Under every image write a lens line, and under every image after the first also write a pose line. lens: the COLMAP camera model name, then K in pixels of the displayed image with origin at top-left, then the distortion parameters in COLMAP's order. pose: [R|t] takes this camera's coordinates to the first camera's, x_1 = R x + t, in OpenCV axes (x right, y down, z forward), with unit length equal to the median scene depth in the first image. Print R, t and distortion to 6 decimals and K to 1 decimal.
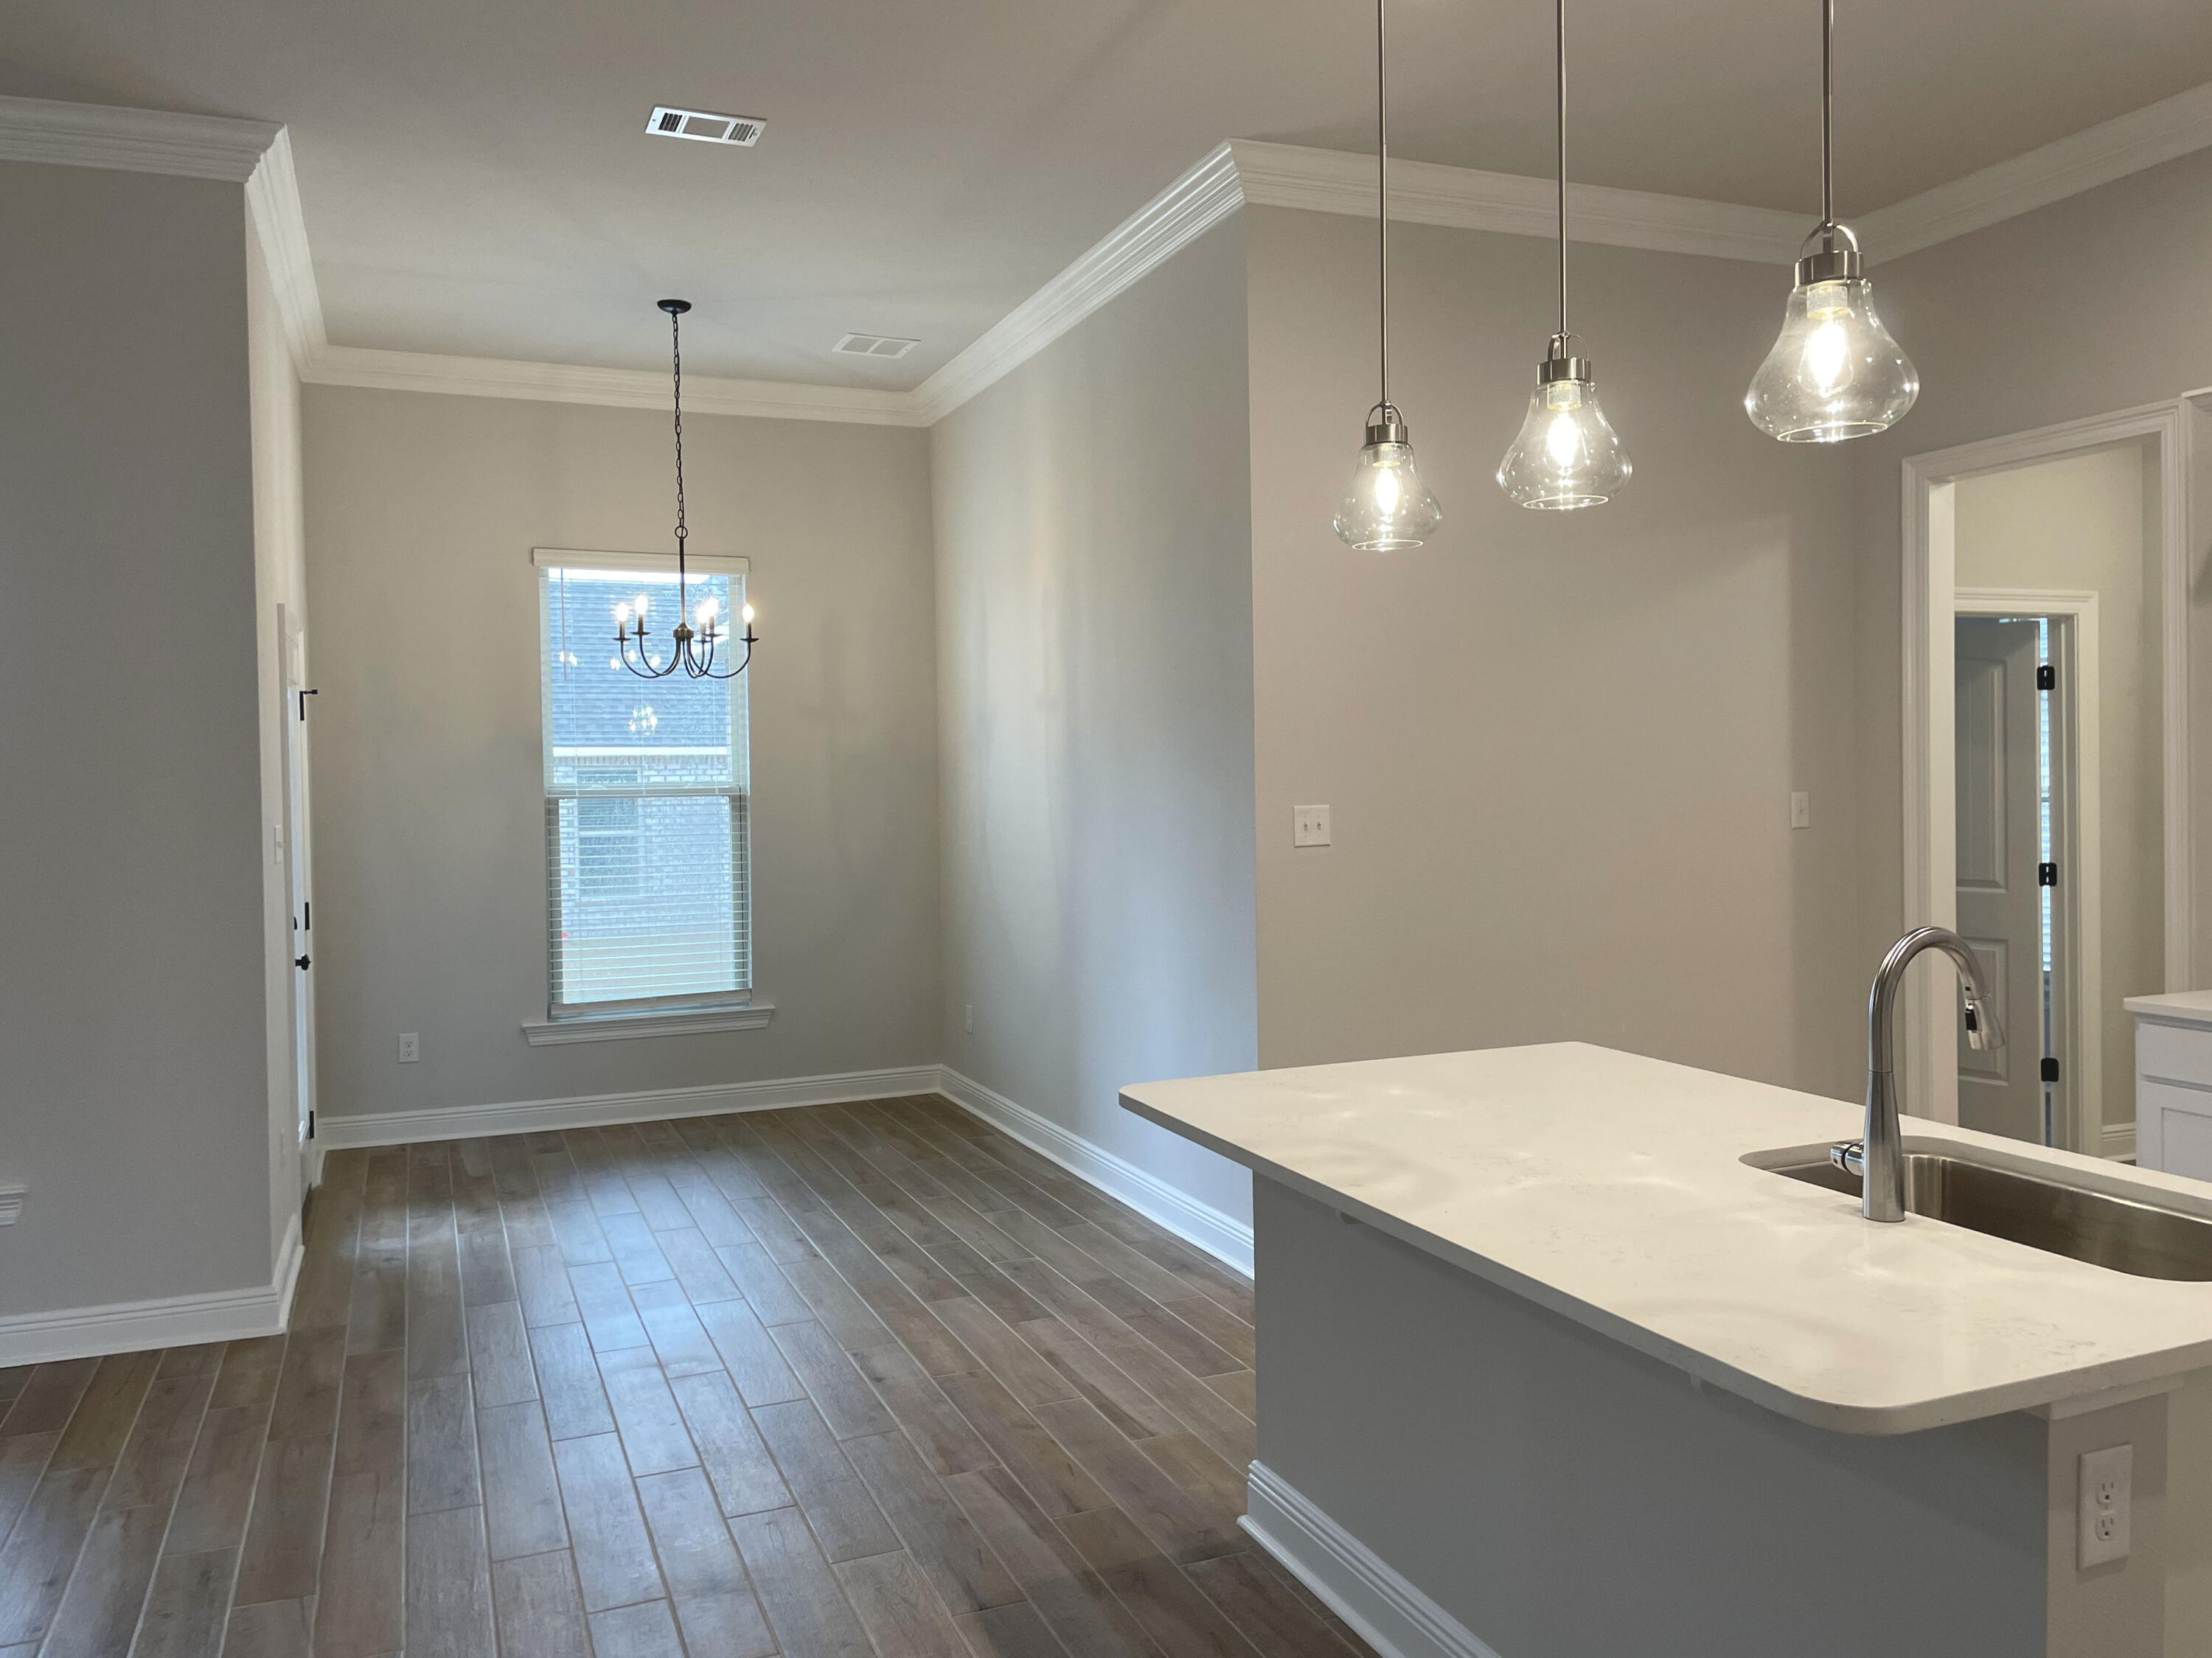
lens RADIAL K [[1704.9, 0, 1114.2], [0, 1704.9, 815.6], [0, 0, 1]] dist [0.082538, -0.100964]
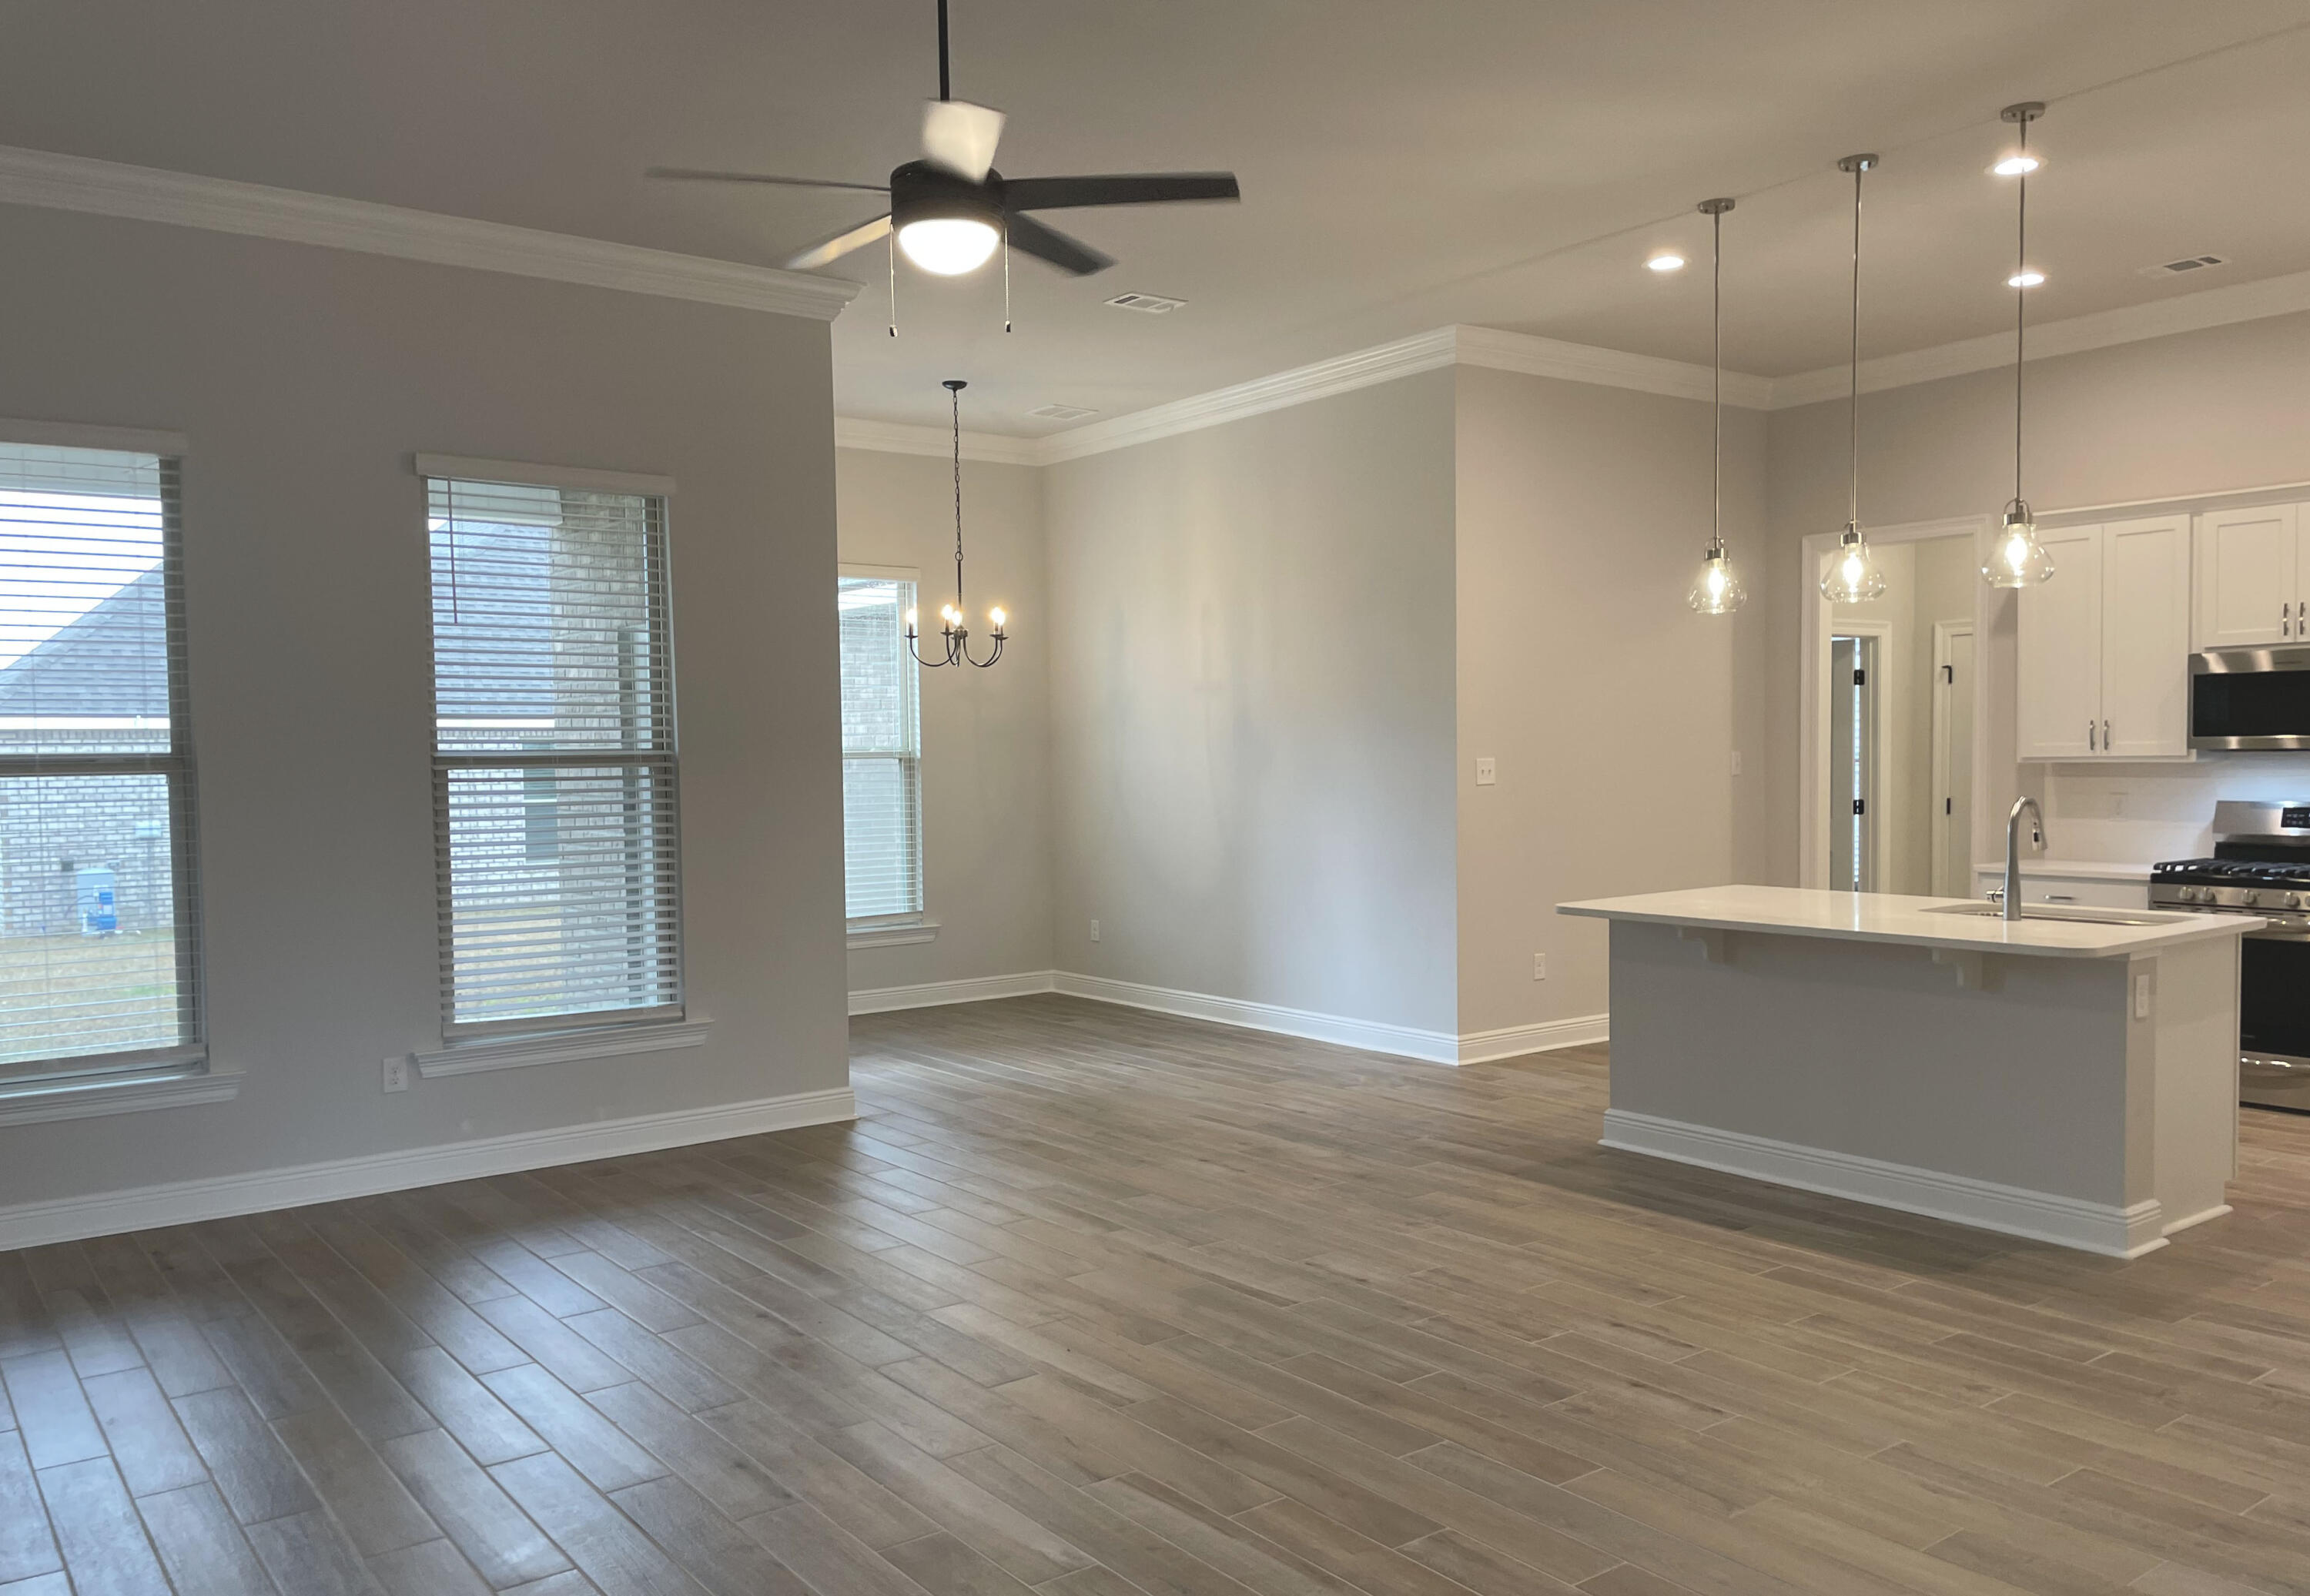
lens RADIAL K [[1743.7, 0, 1159.3], [0, 1743.7, 850.4], [0, 0, 1]] dist [0.035630, 0.004082]
pose [[0.971405, -0.011823, 0.237134, -0.426102], [0.004411, 0.999486, 0.031763, 0.020430], [-0.237387, -0.029809, 0.970958, -0.354565]]
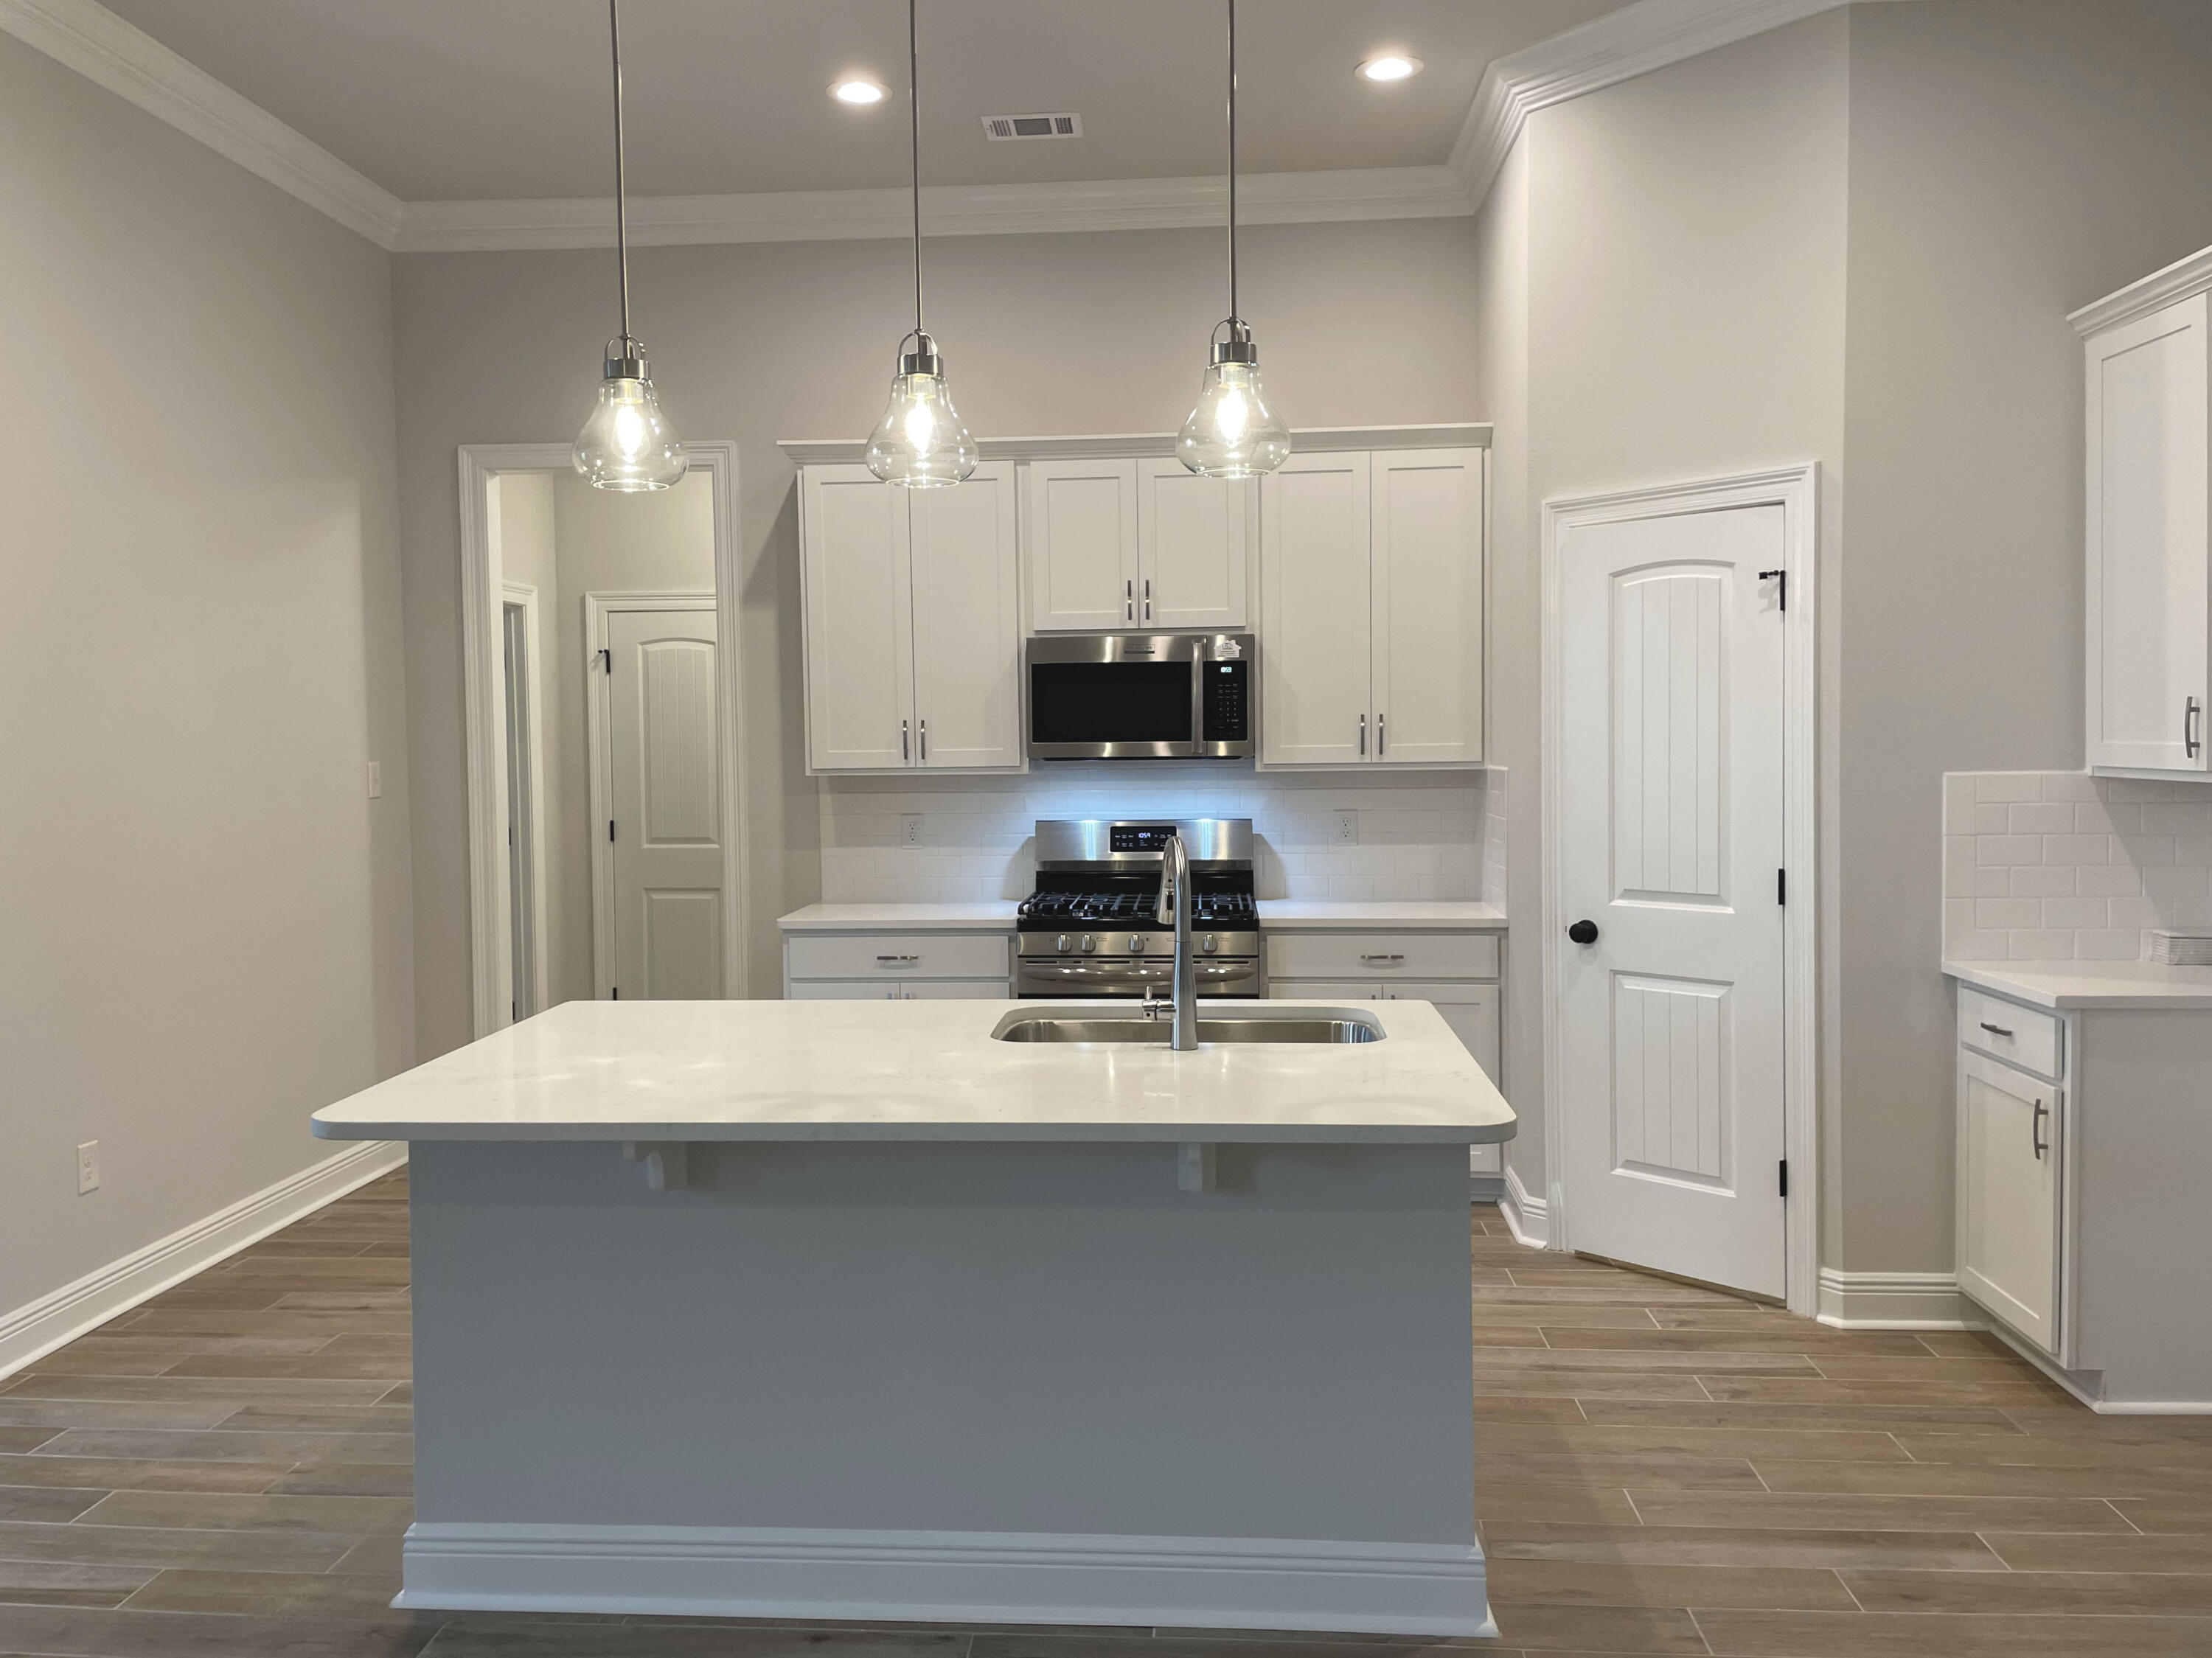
lens RADIAL K [[1704.9, 0, 1114.2], [0, 1704.9, 815.6], [0, 0, 1]] dist [0.082538, -0.100964]
pose [[0.455855, -0.032828, 0.889449, -0.269354], [0.026431, 0.999378, 0.023339, 0.004664], [-0.889662, 0.012870, 0.456439, 0.150182]]
